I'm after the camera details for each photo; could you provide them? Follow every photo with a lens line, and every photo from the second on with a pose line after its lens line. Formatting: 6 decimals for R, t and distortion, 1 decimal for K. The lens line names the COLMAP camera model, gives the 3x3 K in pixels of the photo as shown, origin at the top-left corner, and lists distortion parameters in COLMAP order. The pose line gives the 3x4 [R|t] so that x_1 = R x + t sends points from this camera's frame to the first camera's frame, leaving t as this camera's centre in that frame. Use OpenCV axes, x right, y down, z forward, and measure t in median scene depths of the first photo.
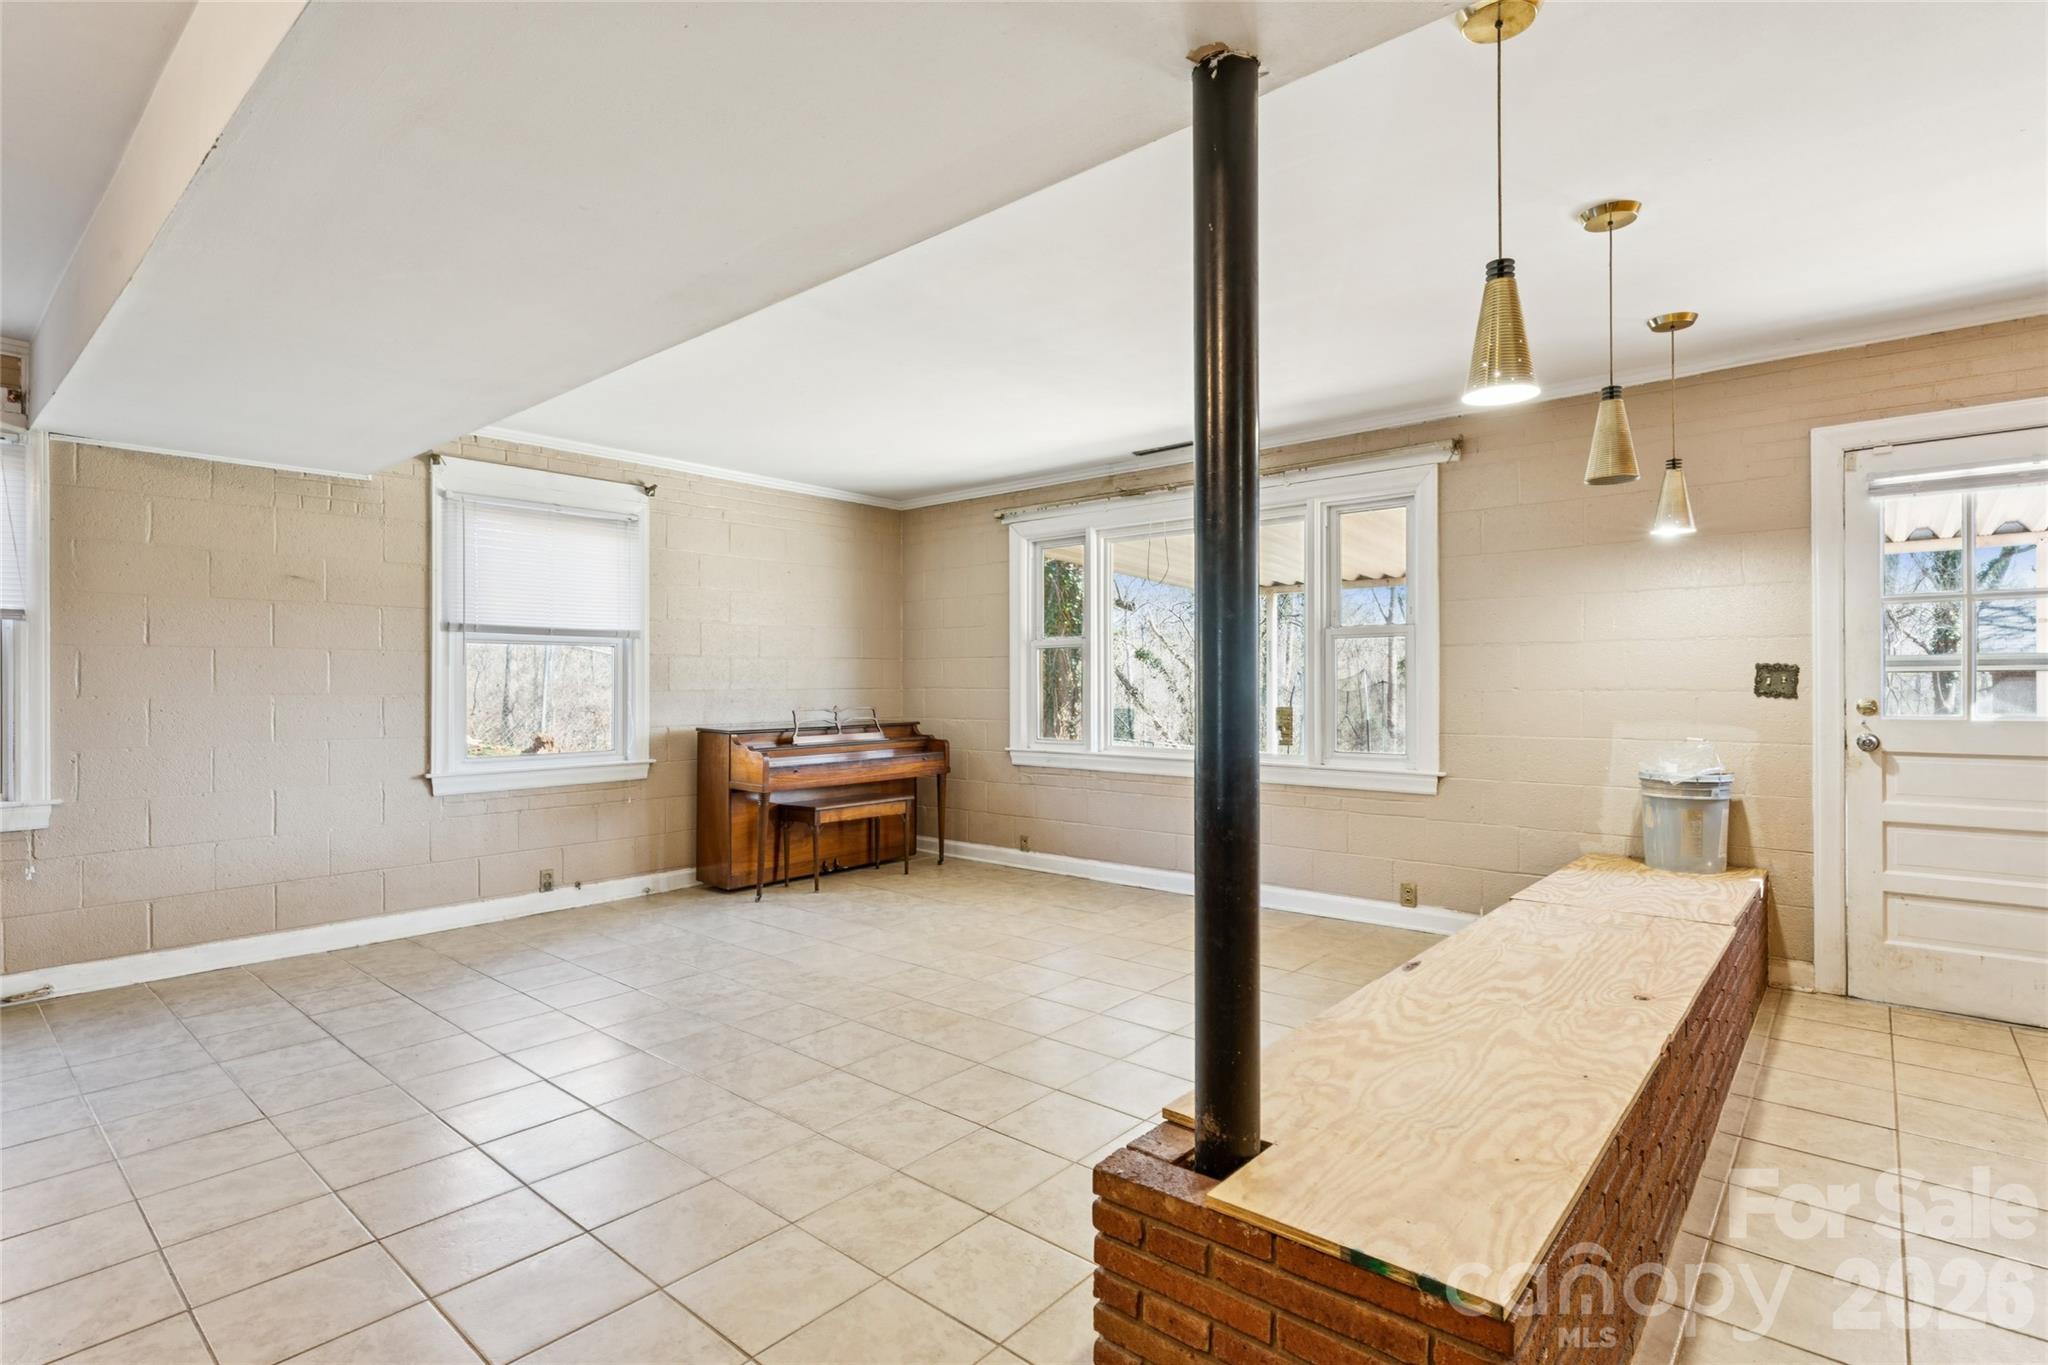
lens RADIAL K [[984.5, 0, 1032.1], [0, 984.5, 679.8], [0, 0, 1]] dist [0.001410, 0.001734]
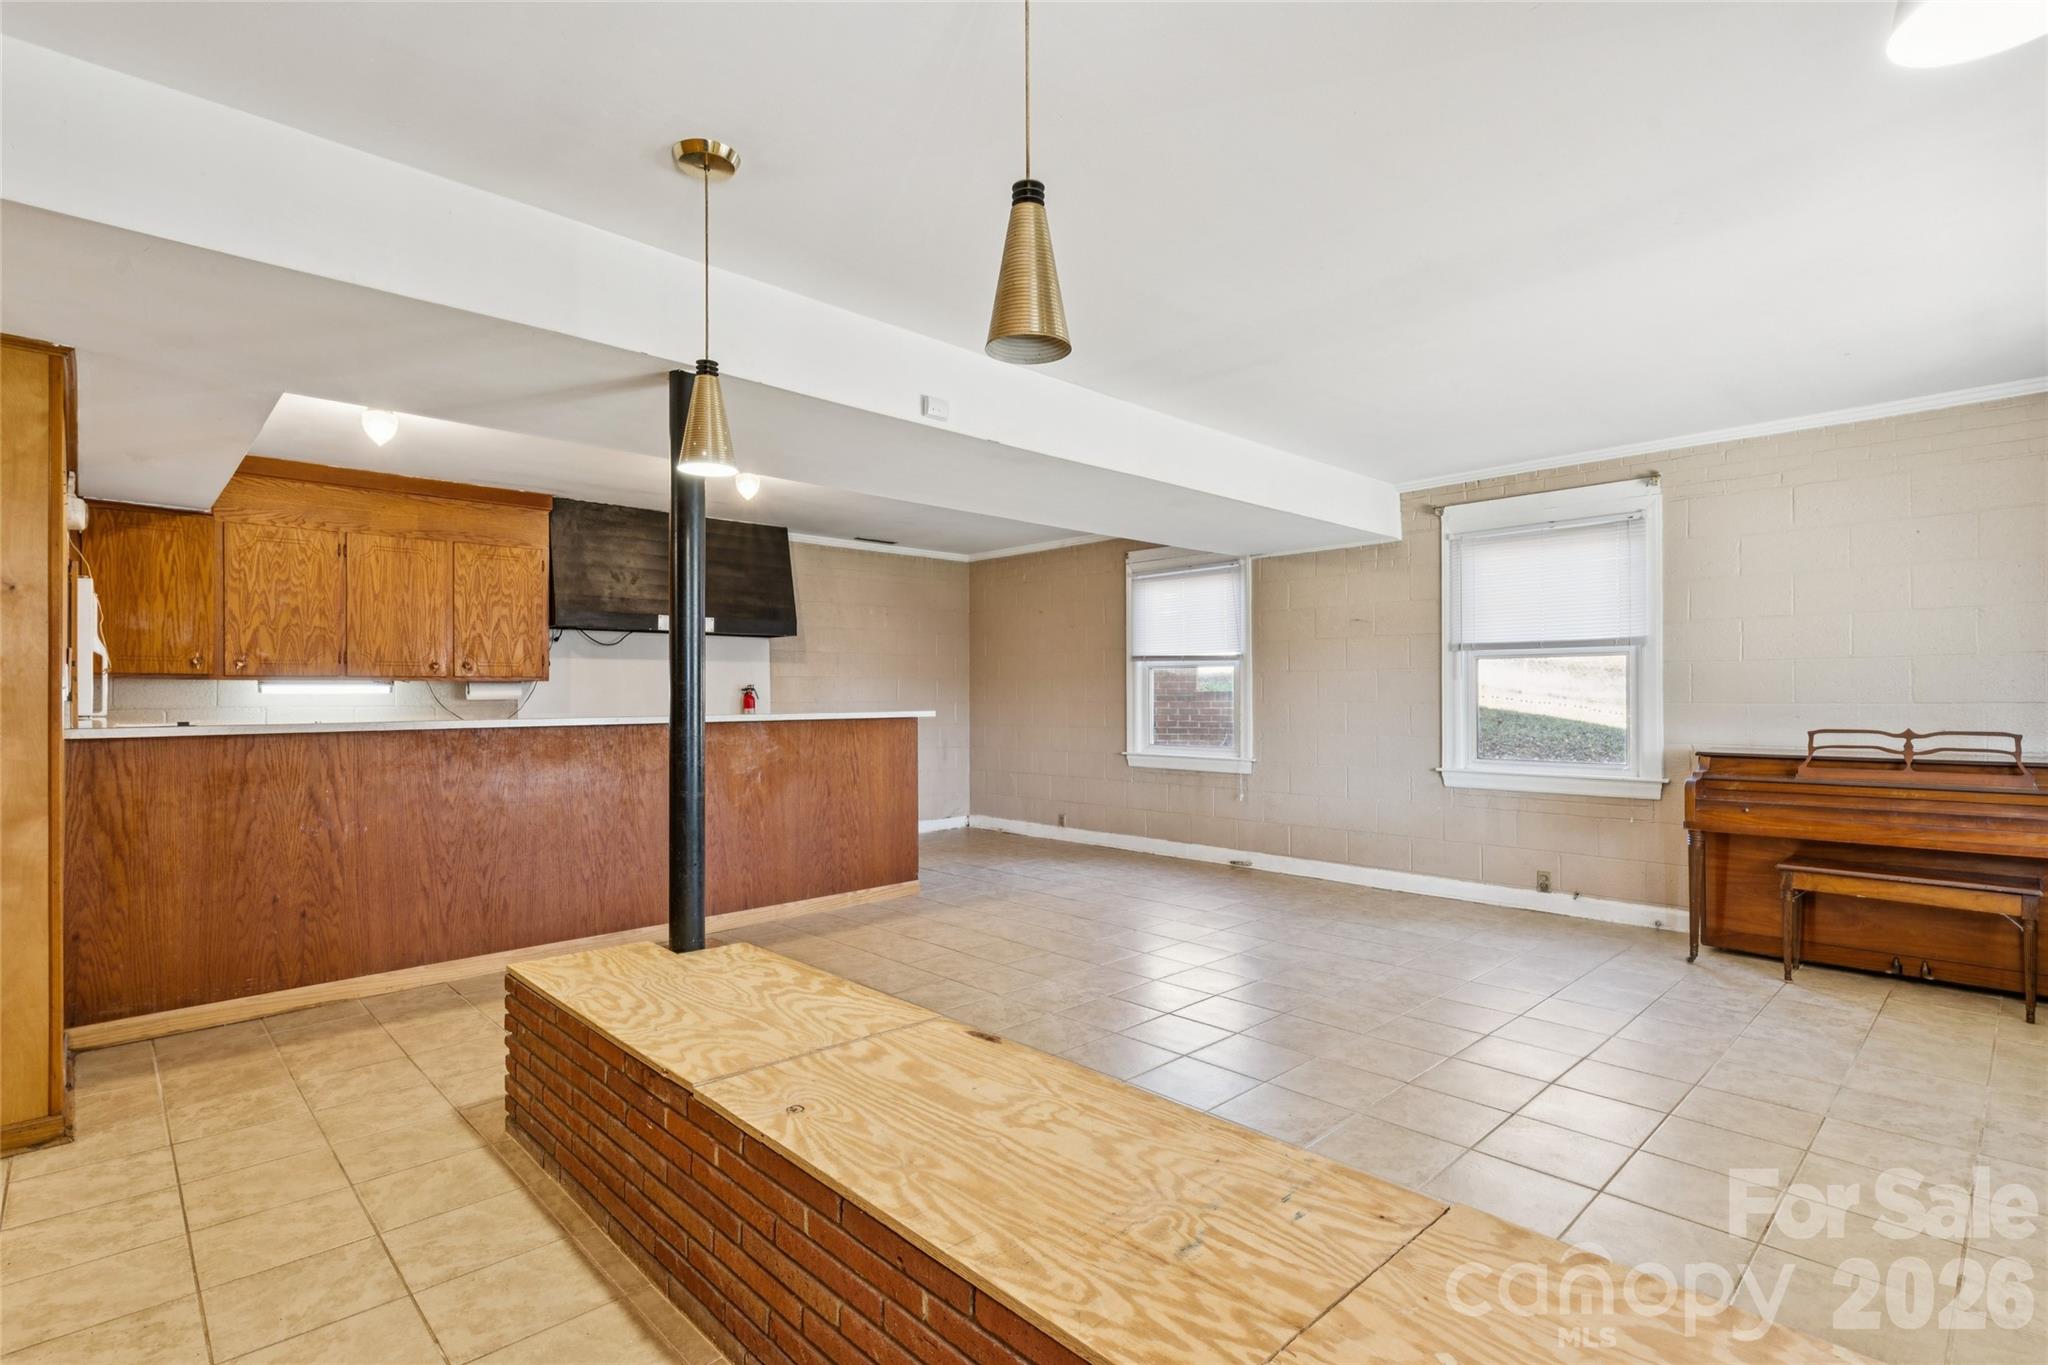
lens RADIAL K [[984.5, 0, 1027.2], [0, 984.5, 692.1], [0, 0, 1]] dist [0.001410, 0.001734]
pose [[-0.098488, 0.001205, -0.995138, 0.827215], [0.006586, 0.999978, 0.000559, -0.003729], [0.995116, -0.006499, -0.098494, 0.758454]]
